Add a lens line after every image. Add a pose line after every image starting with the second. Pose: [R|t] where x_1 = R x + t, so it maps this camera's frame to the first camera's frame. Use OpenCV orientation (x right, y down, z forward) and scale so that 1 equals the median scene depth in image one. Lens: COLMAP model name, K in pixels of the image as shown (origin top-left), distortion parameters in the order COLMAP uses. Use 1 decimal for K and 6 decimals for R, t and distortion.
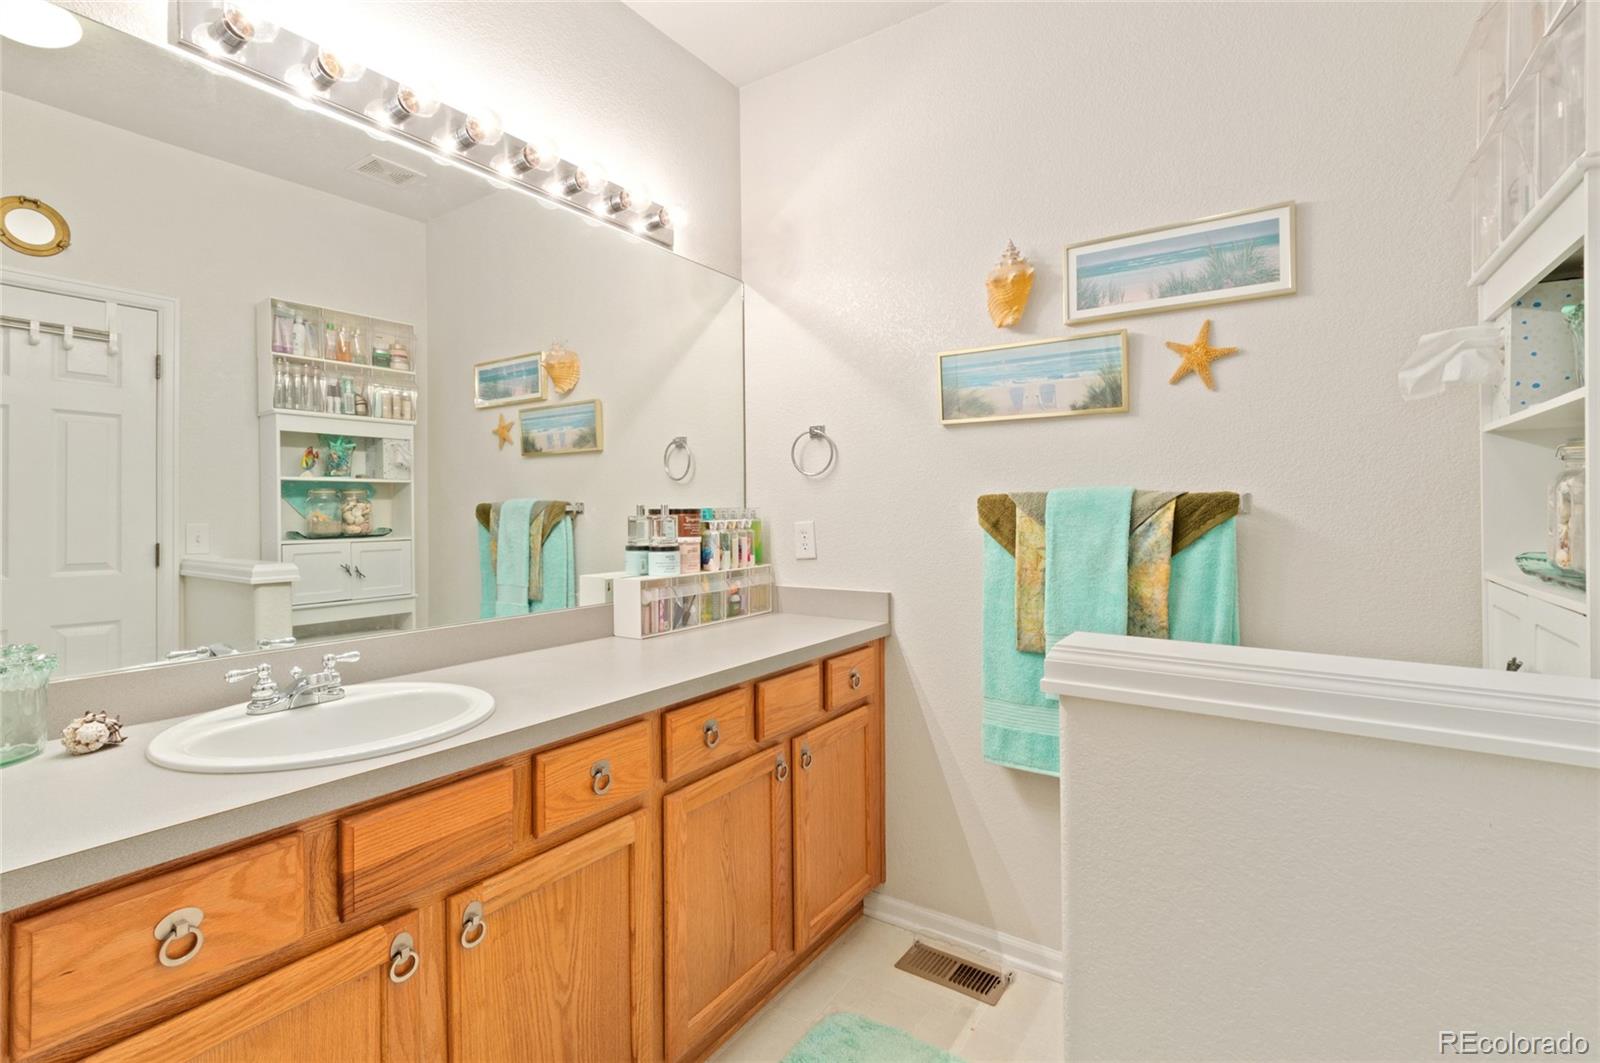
lens RADIAL K [[725.4, 0, 806.0], [0, 725.4, 518.3], [0, 0, 1]] dist [-0.002959, -0.000666]
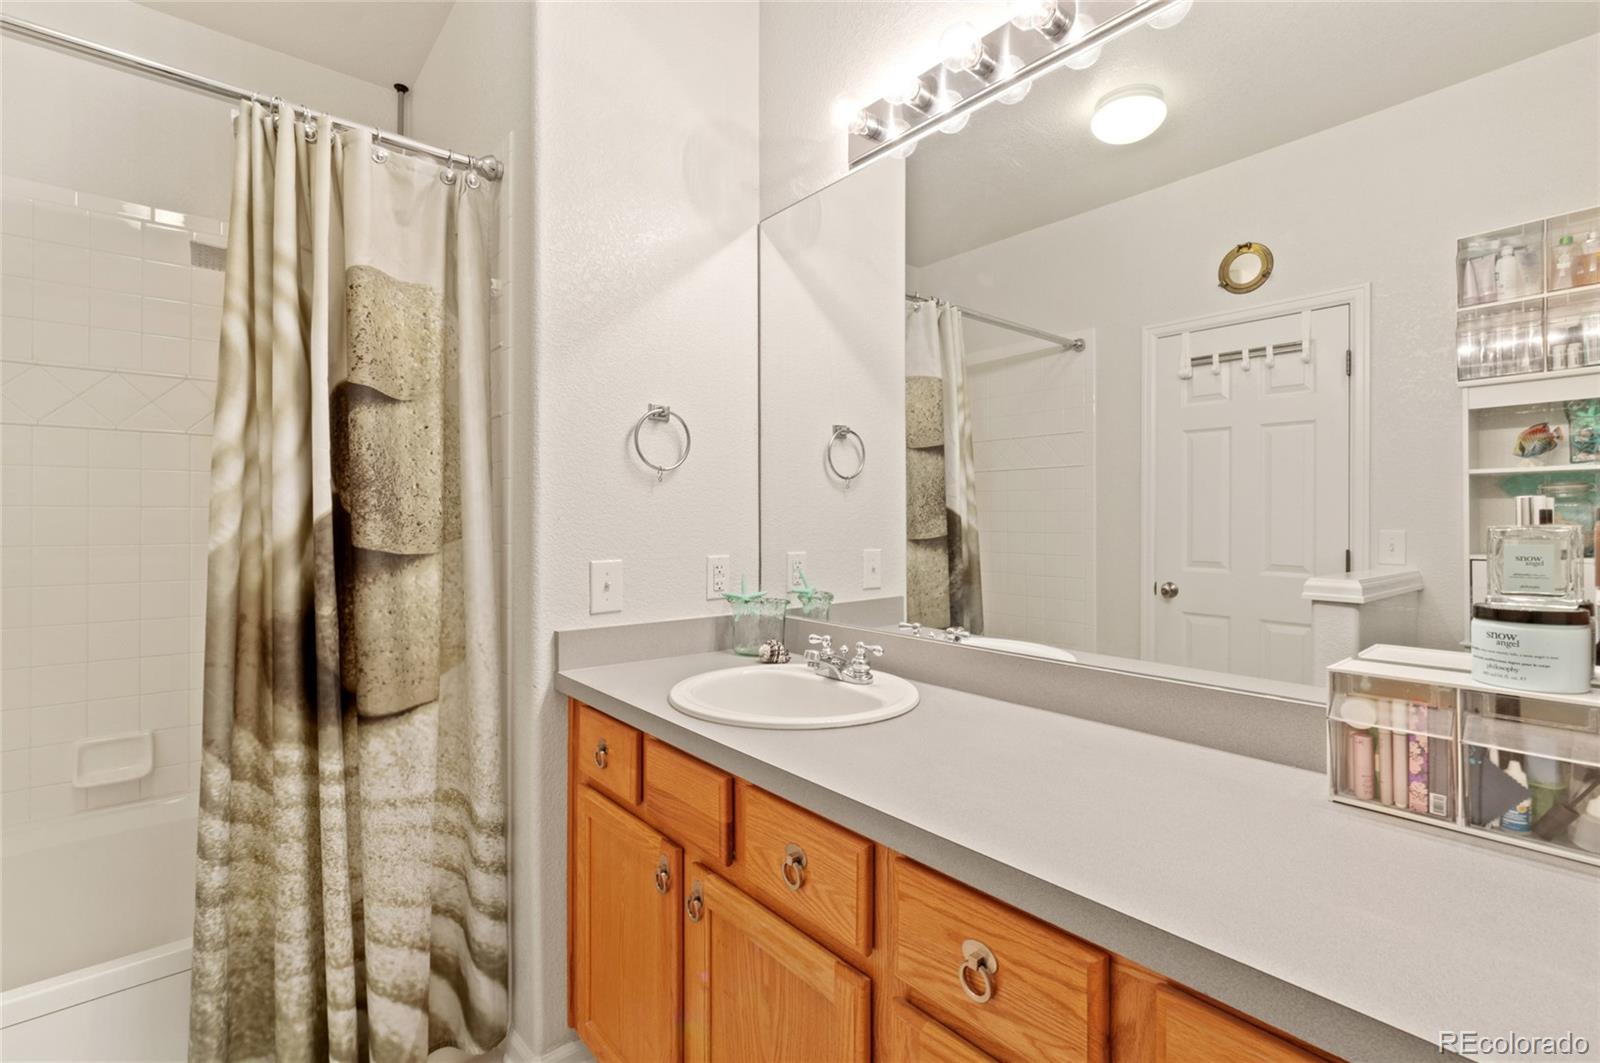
lens RADIAL K [[725.4, 0, 808.5], [0, 725.4, 525.5], [0, 0, 1]] dist [-0.002959, -0.000666]
pose [[-0.274555, 0.012693, -0.961488, 0.219613], [-0.010321, 0.999816, 0.016147, -0.005073], [0.961516, 0.014356, -0.274373, 0.616695]]
